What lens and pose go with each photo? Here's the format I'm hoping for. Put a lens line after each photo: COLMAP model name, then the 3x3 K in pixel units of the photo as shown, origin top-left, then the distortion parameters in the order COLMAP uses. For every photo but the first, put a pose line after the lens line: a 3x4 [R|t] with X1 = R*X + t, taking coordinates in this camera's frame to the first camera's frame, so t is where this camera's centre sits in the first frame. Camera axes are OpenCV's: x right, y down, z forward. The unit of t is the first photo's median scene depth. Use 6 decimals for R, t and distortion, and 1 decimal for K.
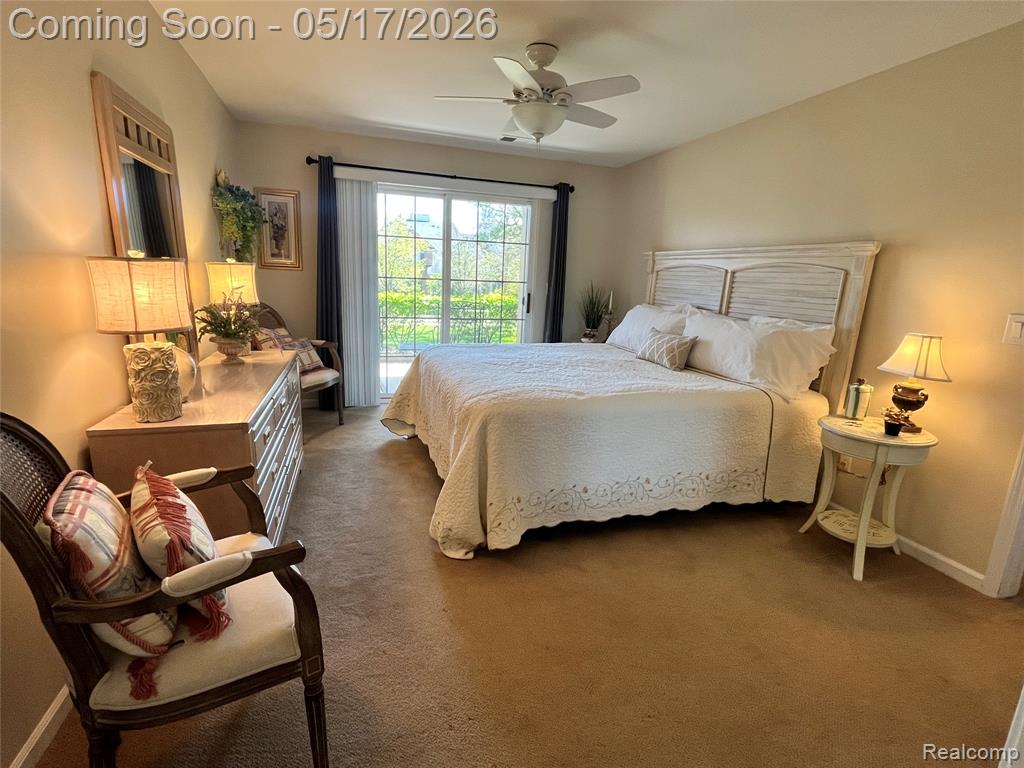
lens RADIAL K [[497.7, 0, 518.3], [0, 497.7, 390.2], [0, 0, 1]] dist [0.001179, -0.001474]
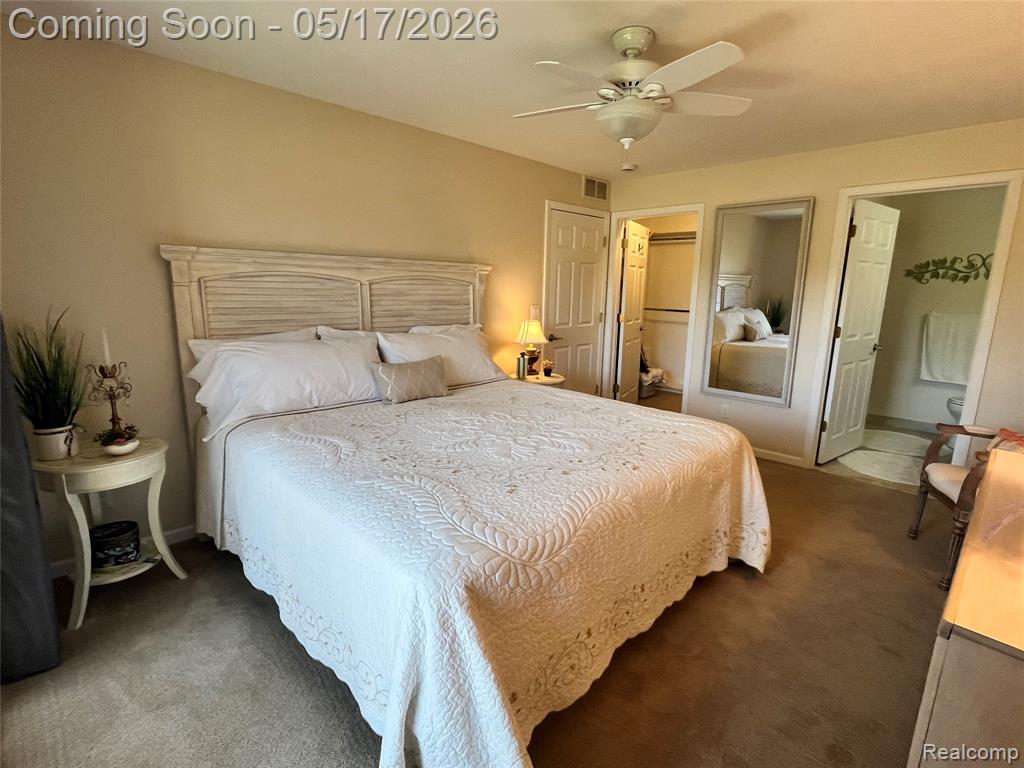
lens RADIAL K [[497.7, 0, 511.3], [0, 497.7, 384.9], [0, 0, 1]] dist [0.001179, -0.001474]
pose [[-0.445413, -0.226898, 0.866097, -0.544424], [0.161998, 0.930965, 0.327203, -0.350864], [-0.880548, 0.286046, -0.377907, 1.279471]]
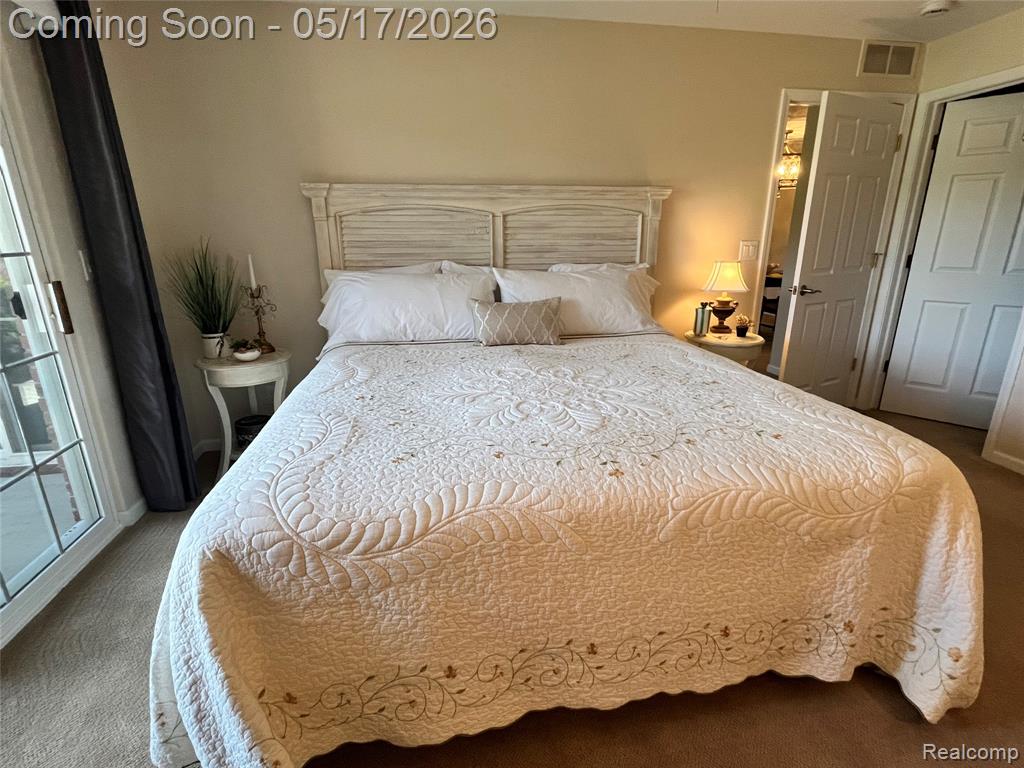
lens RADIAL K [[497.7, 0, 509.1], [0, 497.7, 384.7], [0, 0, 1]] dist [0.001179, -0.001474]
pose [[0.150094, -0.332269, 0.931165, -0.468286], [0.233753, 0.927058, 0.293125, -0.238550], [-0.960641, 0.173666, 0.216814, 0.946522]]
